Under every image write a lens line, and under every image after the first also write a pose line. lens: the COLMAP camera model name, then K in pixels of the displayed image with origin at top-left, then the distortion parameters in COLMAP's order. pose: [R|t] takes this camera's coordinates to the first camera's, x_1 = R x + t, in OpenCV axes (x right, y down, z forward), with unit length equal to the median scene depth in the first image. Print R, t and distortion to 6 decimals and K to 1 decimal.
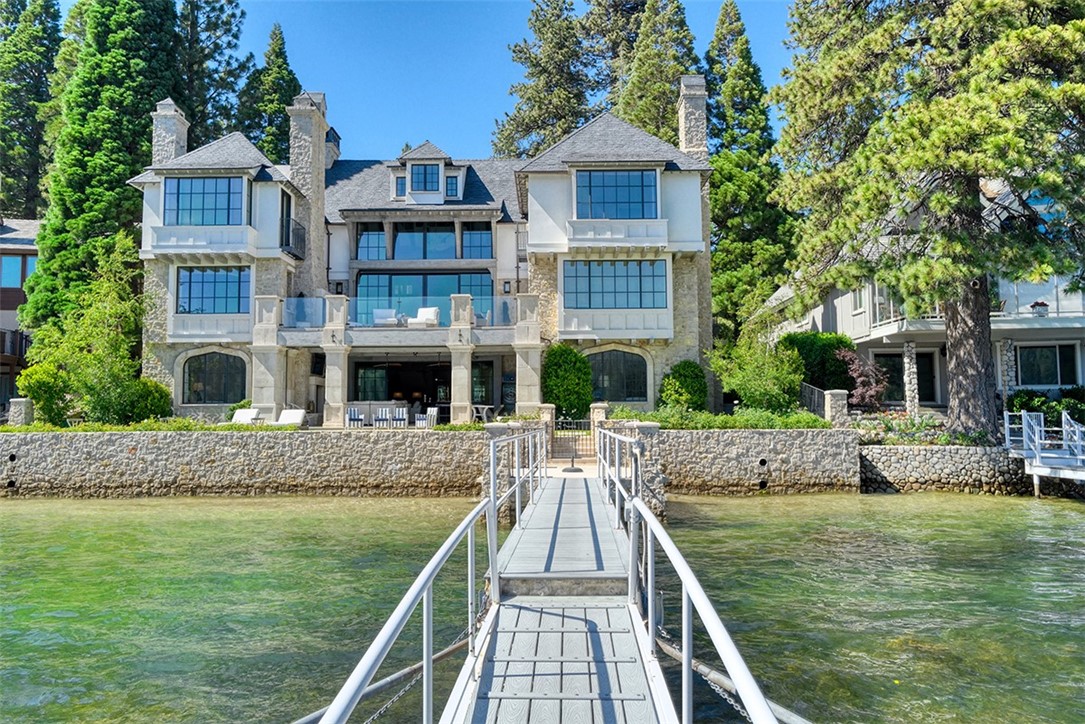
lens RADIAL K [[816.6, 0, 542.5], [0, 816.6, 362.0], [0, 0, 1]] dist [-0.006996, -0.002781]
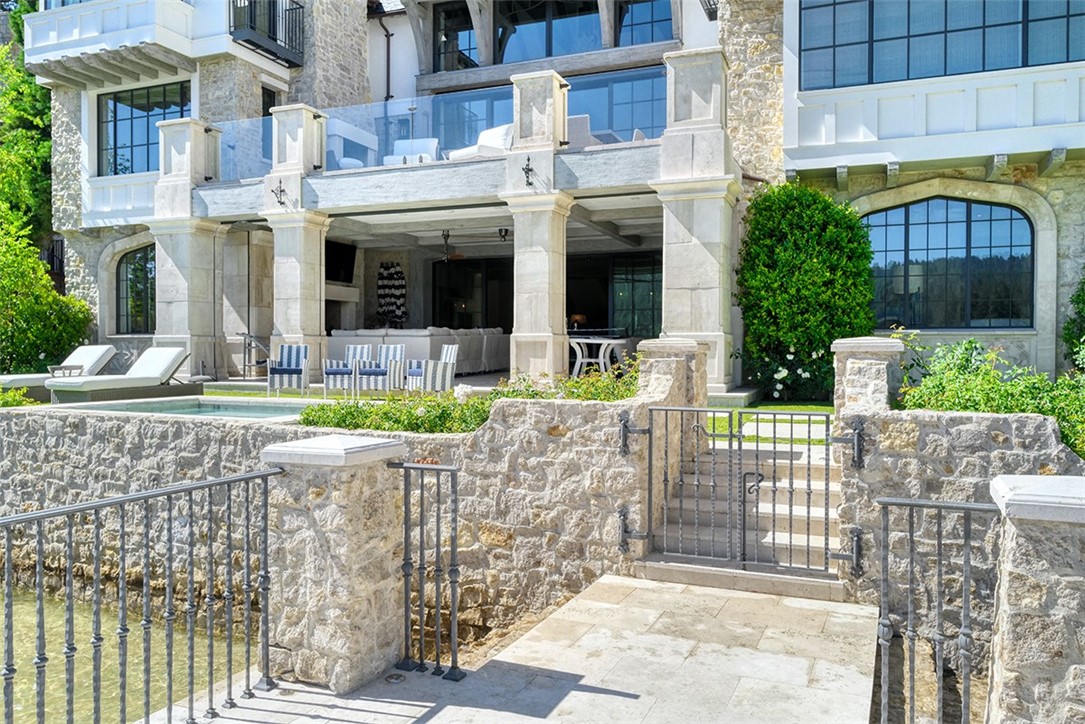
lens RADIAL K [[816.6, 0, 542.5], [0, 816.6, 362.0], [0, 0, 1]] dist [-0.006996, -0.002781]
pose [[0.932826, 0.014162, -0.360050, 0.055701], [0.017045, 0.996374, 0.083352, 0.029514], [0.359925, -0.083890, 0.929202, 0.603035]]
